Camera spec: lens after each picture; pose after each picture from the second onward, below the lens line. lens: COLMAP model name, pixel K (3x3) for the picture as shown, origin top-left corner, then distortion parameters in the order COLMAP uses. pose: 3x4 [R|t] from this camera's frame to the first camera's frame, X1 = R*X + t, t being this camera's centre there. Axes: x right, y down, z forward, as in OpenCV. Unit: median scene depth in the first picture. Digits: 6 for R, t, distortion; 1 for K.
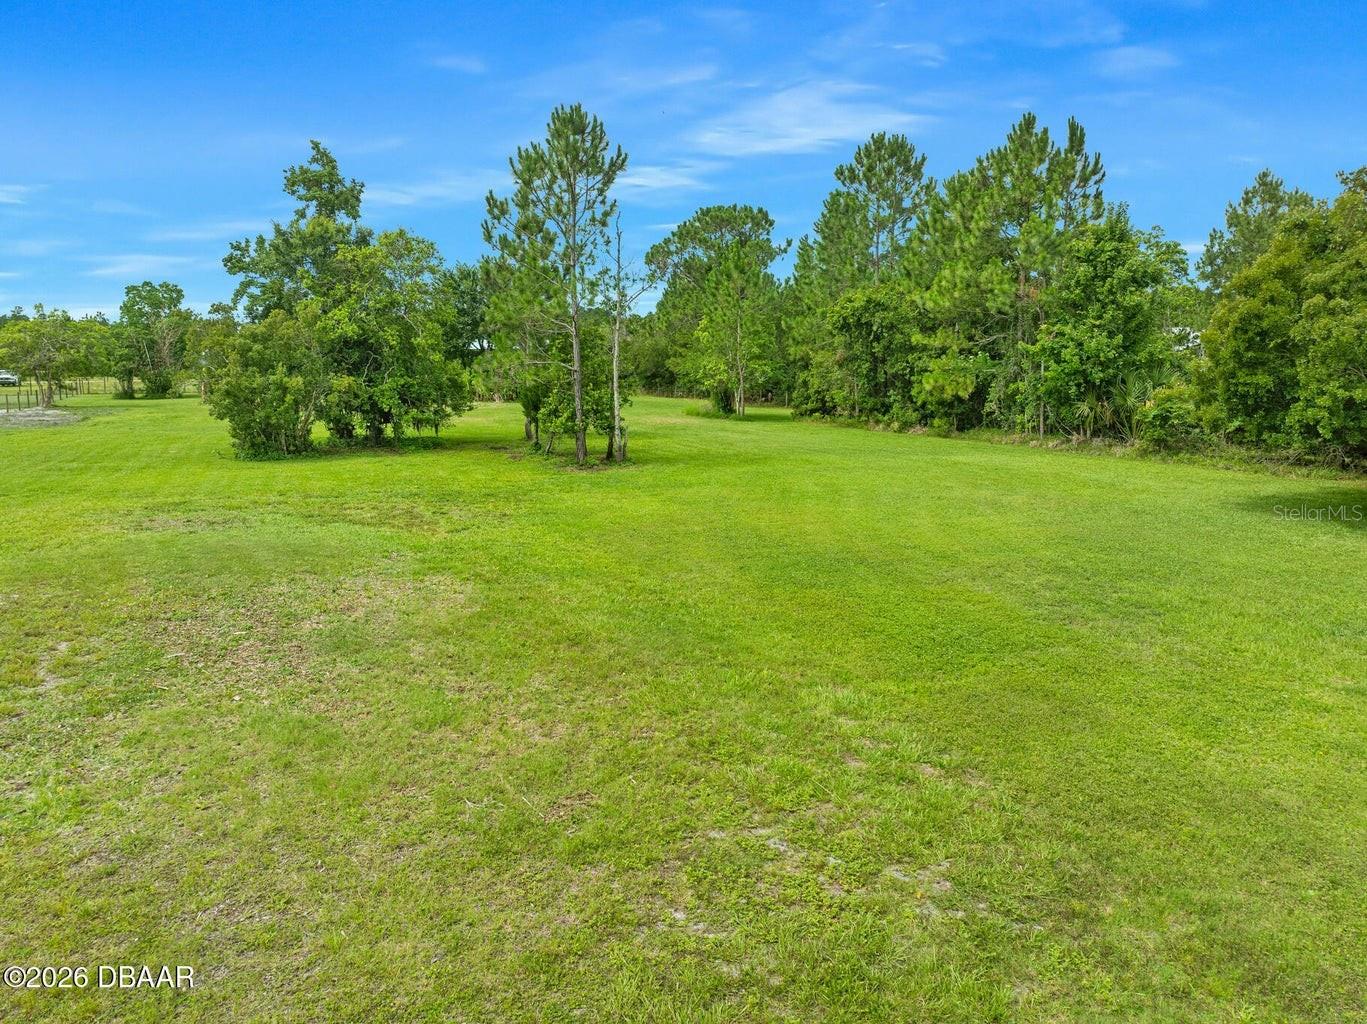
lens RADIAL K [[935.5, 0, 683.5], [0, 935.5, 512.0], [0, 0, 1]] dist [-0.030730, 0.000551]
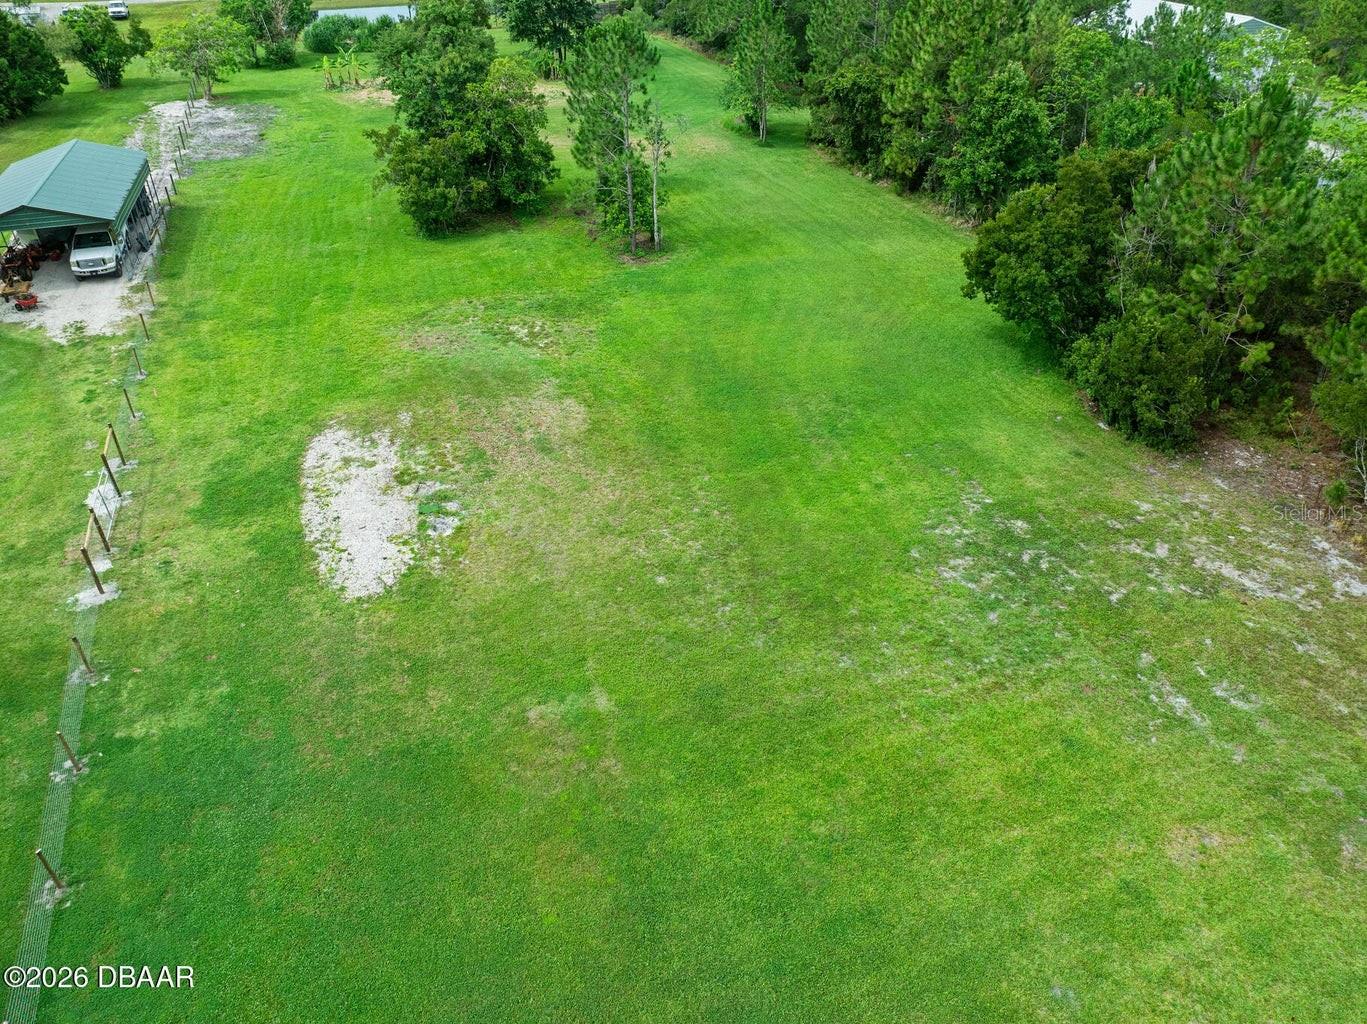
lens RADIAL K [[935.5, 0, 683.5], [0, 935.5, 512.0], [0, 0, 1]] dist [-0.030730, 0.000551]
pose [[0.996801, 0.046290, -0.065152, 0.100799], [-0.012390, 0.894839, 0.446217, -0.367691], [0.078955, -0.443982, 0.892550, -0.619911]]
